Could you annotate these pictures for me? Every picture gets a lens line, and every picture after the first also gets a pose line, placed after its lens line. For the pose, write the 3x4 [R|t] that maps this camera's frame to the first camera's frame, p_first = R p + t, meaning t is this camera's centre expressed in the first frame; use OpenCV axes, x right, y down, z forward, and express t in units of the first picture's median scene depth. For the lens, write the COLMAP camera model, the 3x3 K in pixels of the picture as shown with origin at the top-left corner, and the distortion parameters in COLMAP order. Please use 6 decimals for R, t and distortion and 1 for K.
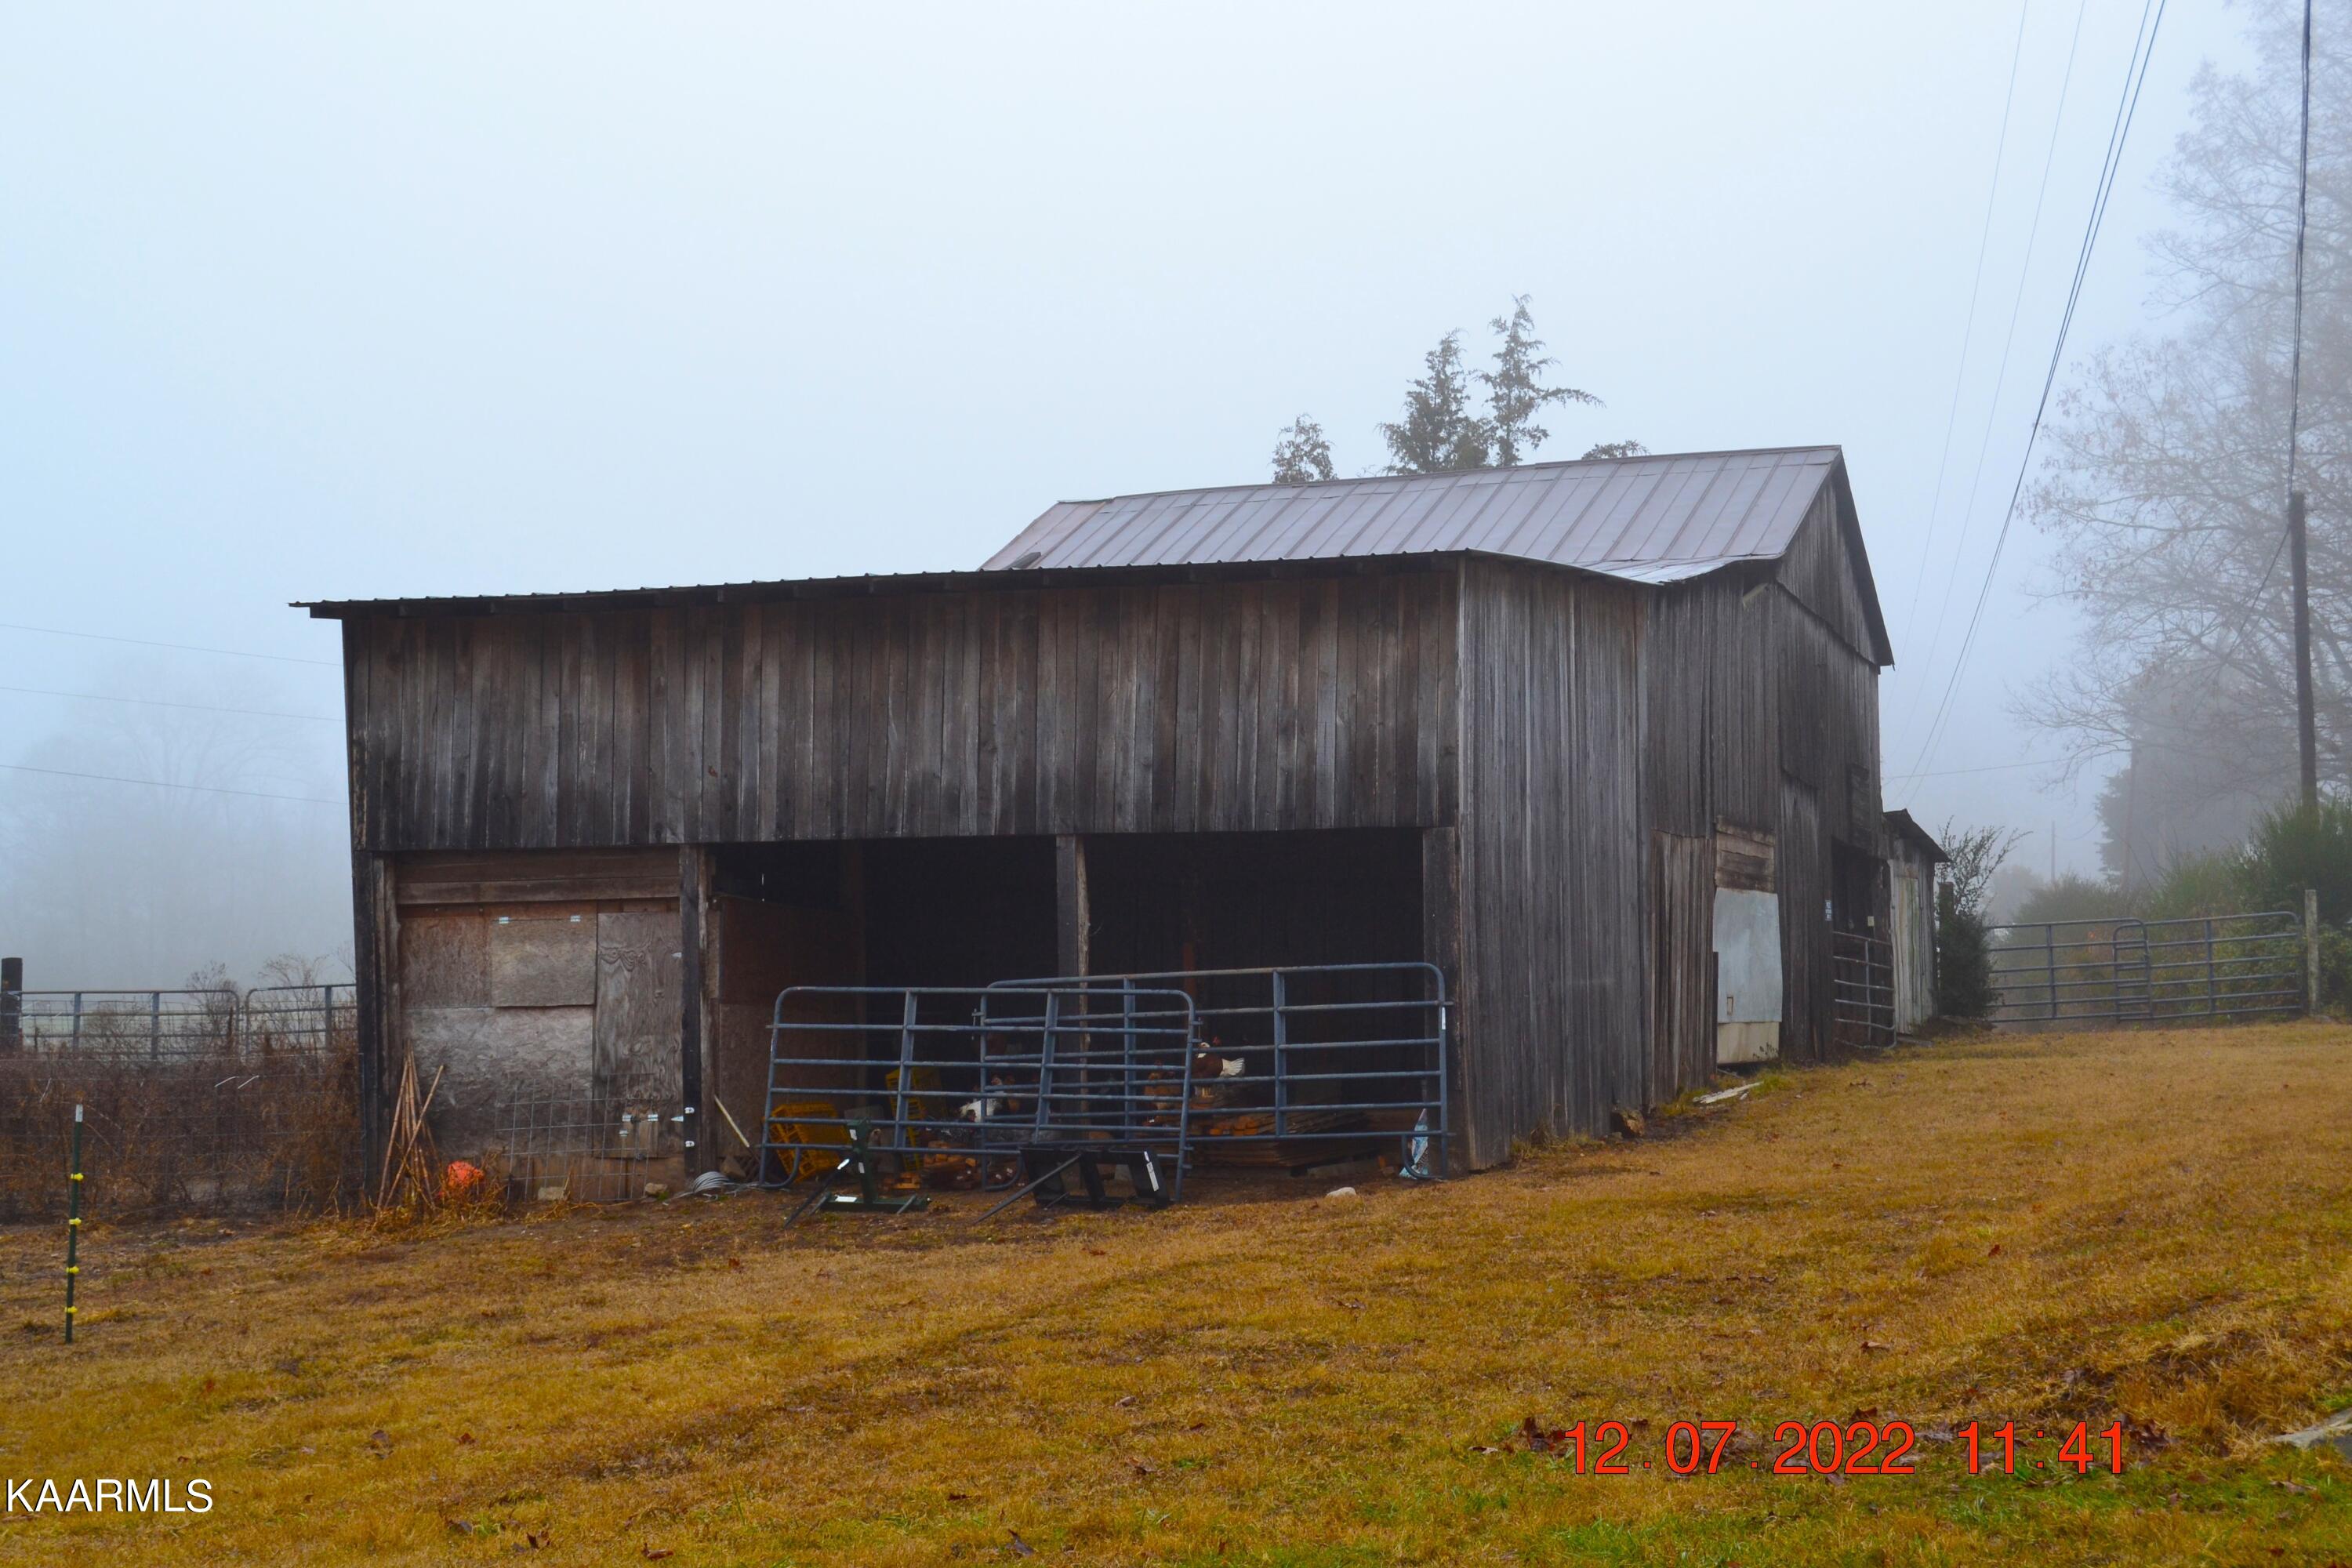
lens RADIAL K [[3801.4, 0, 1182.0], [0, 3801.4, 784.6], [0, 0, 1]] dist [-0.045650, 0.000000]
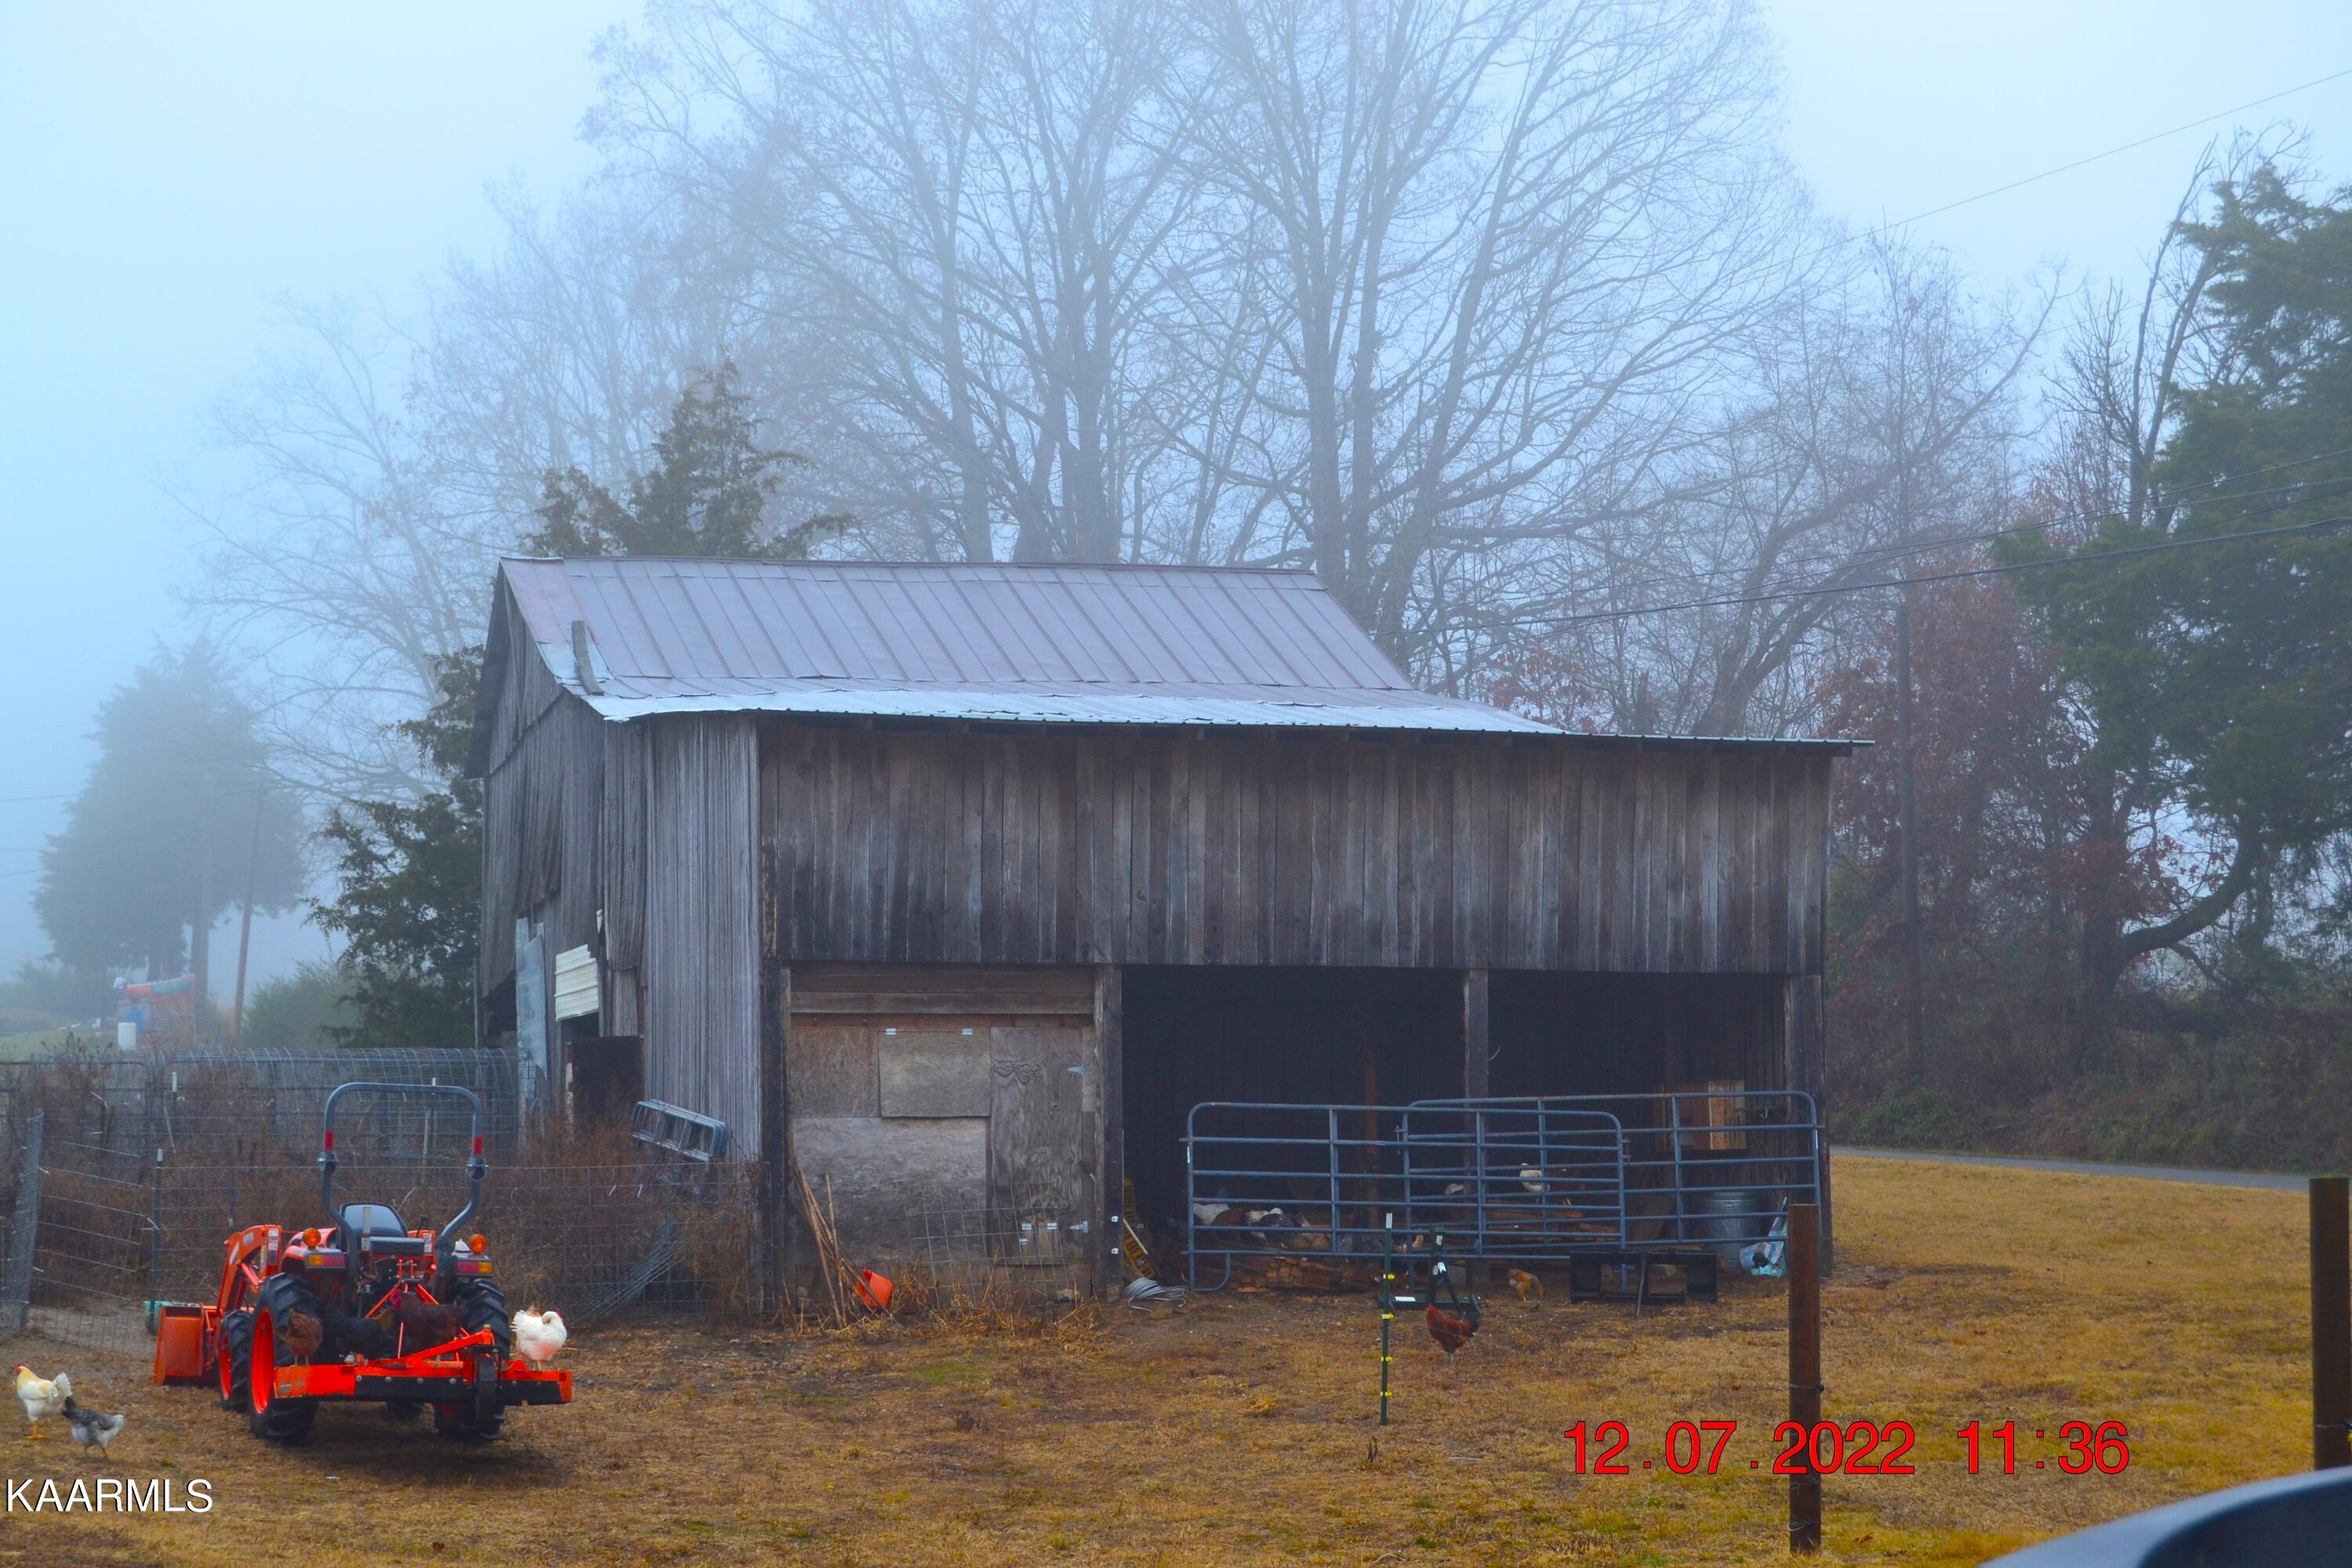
lens RADIAL K [[5091.9, 0, 1184.4], [0, 5091.9, 782.4], [0, 0, 1]] dist [-0.025531, 0.000000]
pose [[0.825241, 0.047755, 0.562758, -0.904528], [-0.047369, 0.998760, -0.015290, -0.013819], [-0.562791, -0.014039, 0.826480, -0.168848]]
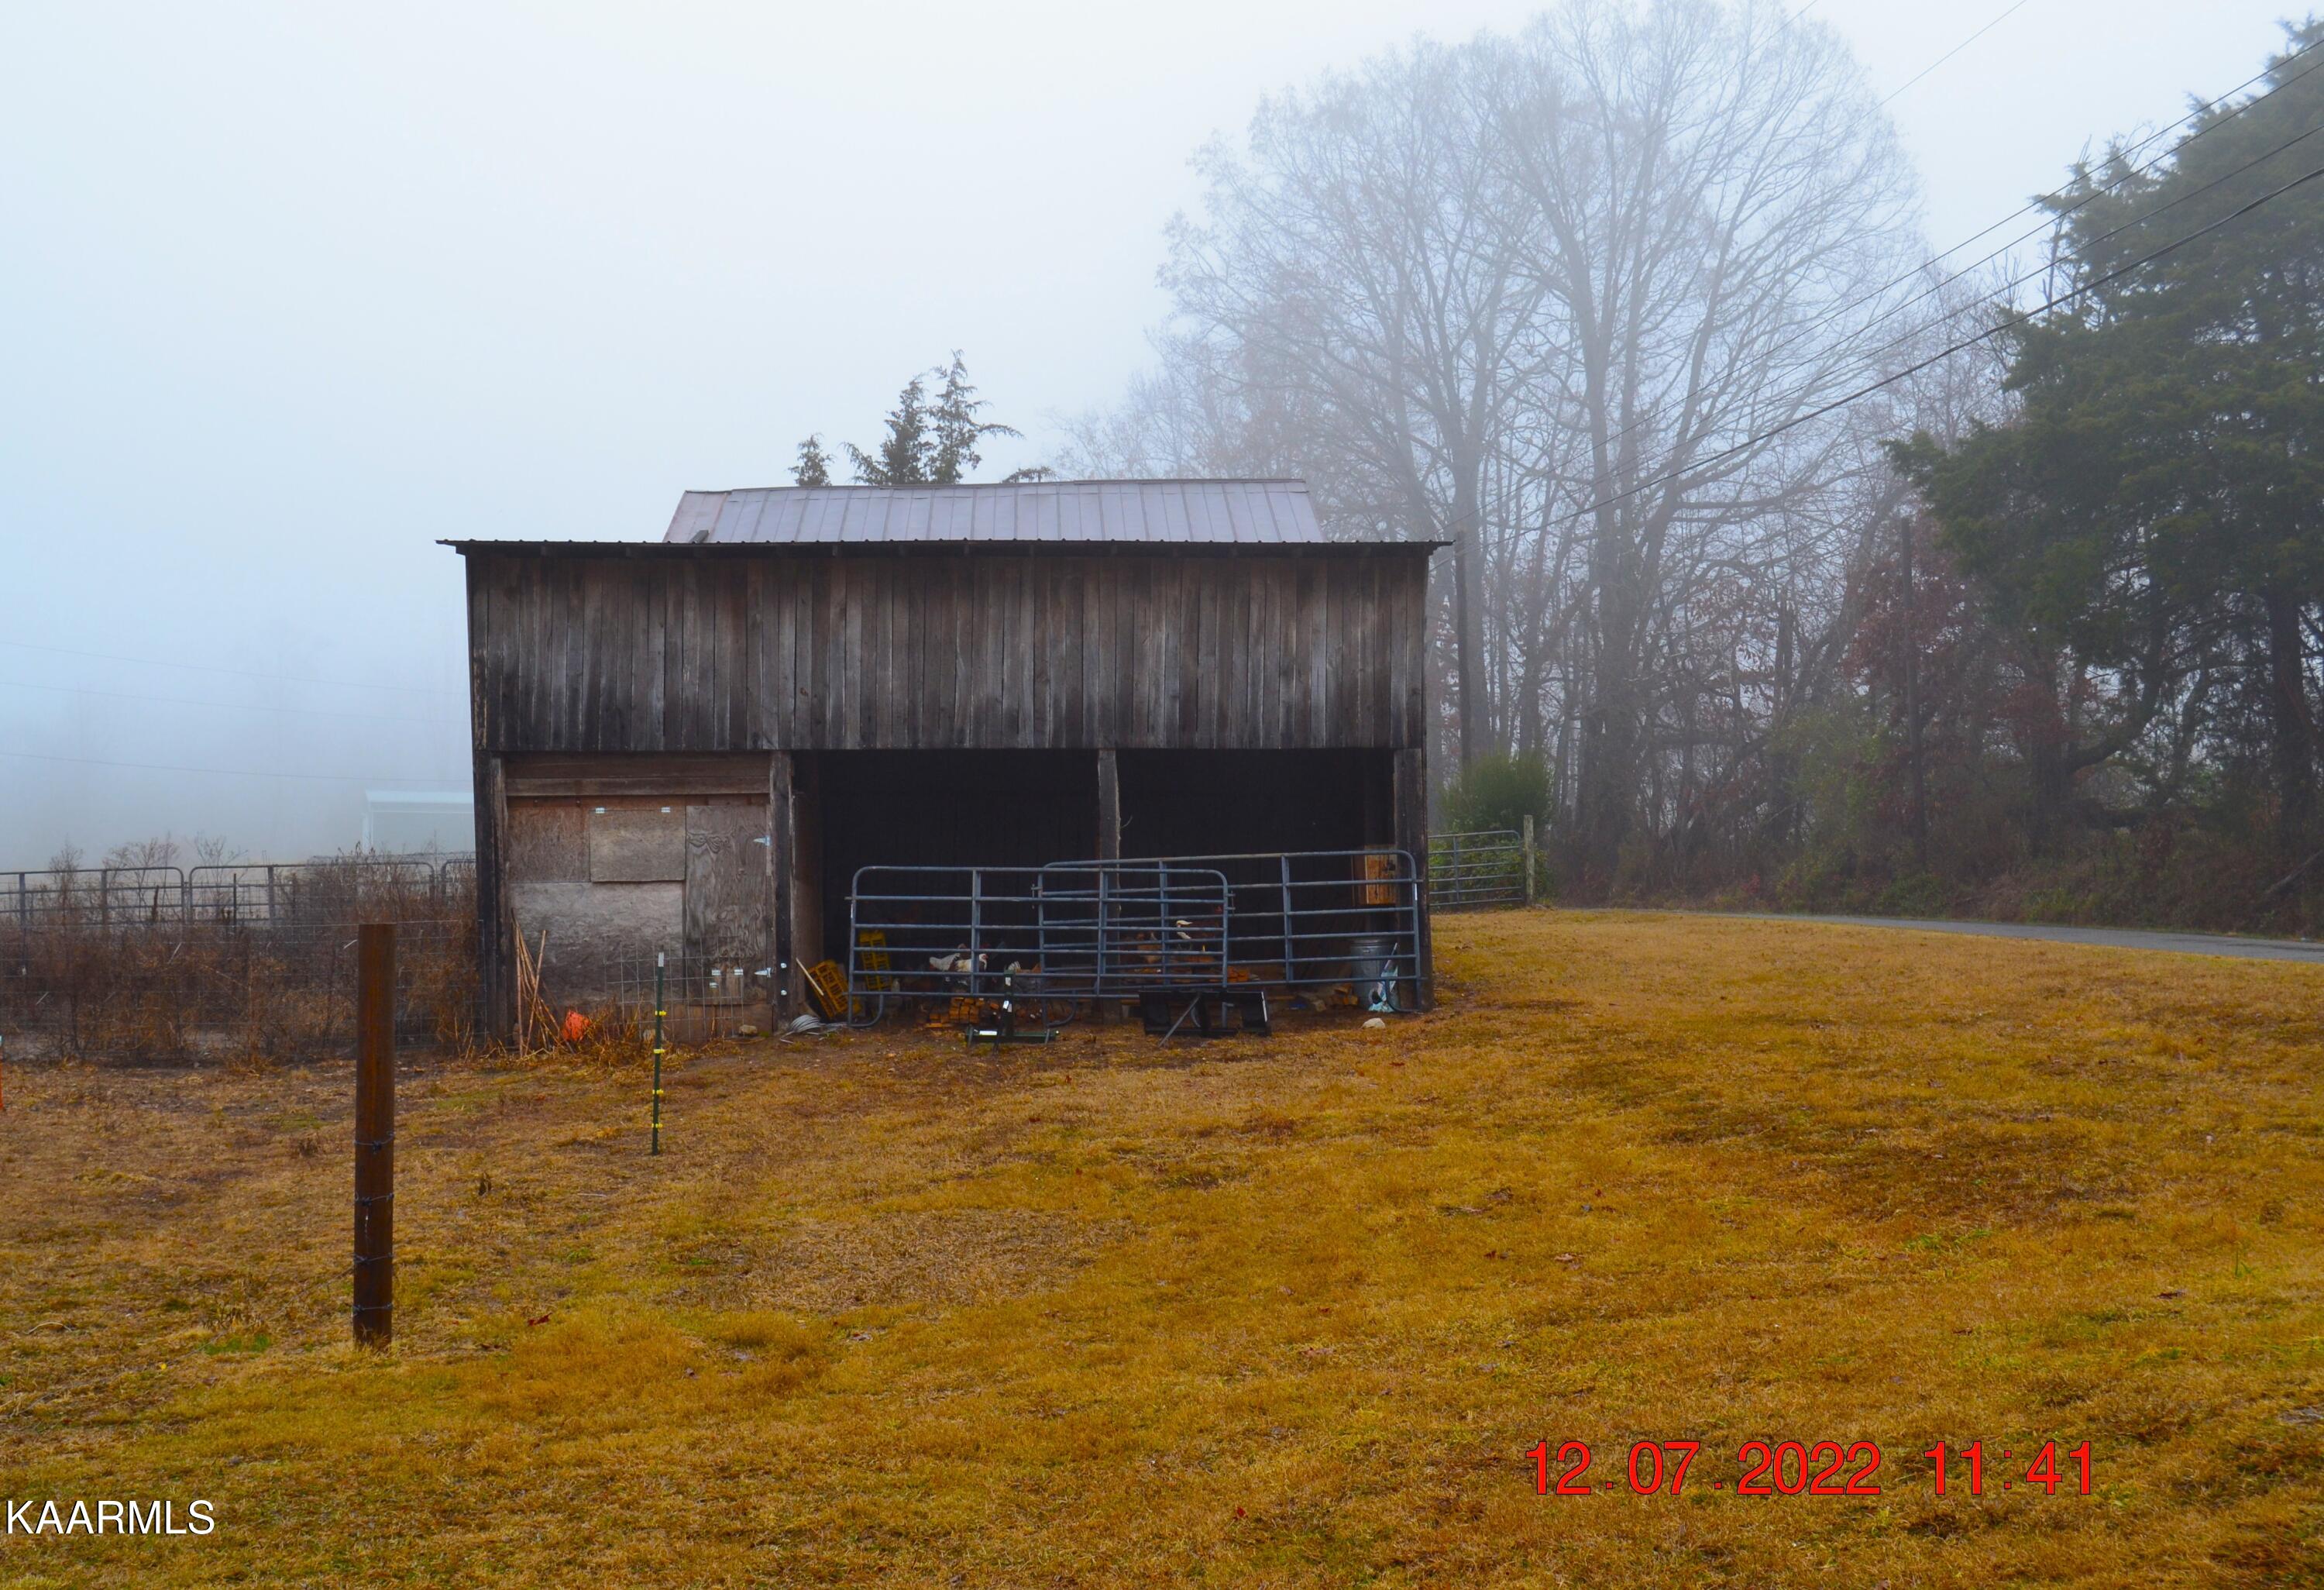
lens RADIAL K [[2915.4, 0, 1143.7], [0, 2915.4, 788.3], [0, 0, 1]] dist [-0.059925, 0.000000]
pose [[0.934983, 0.017205, 0.354275, -0.354811], [-0.022712, 0.999677, 0.011394, 0.014517], [-0.353964, -0.018700, 0.935072, 0.072269]]
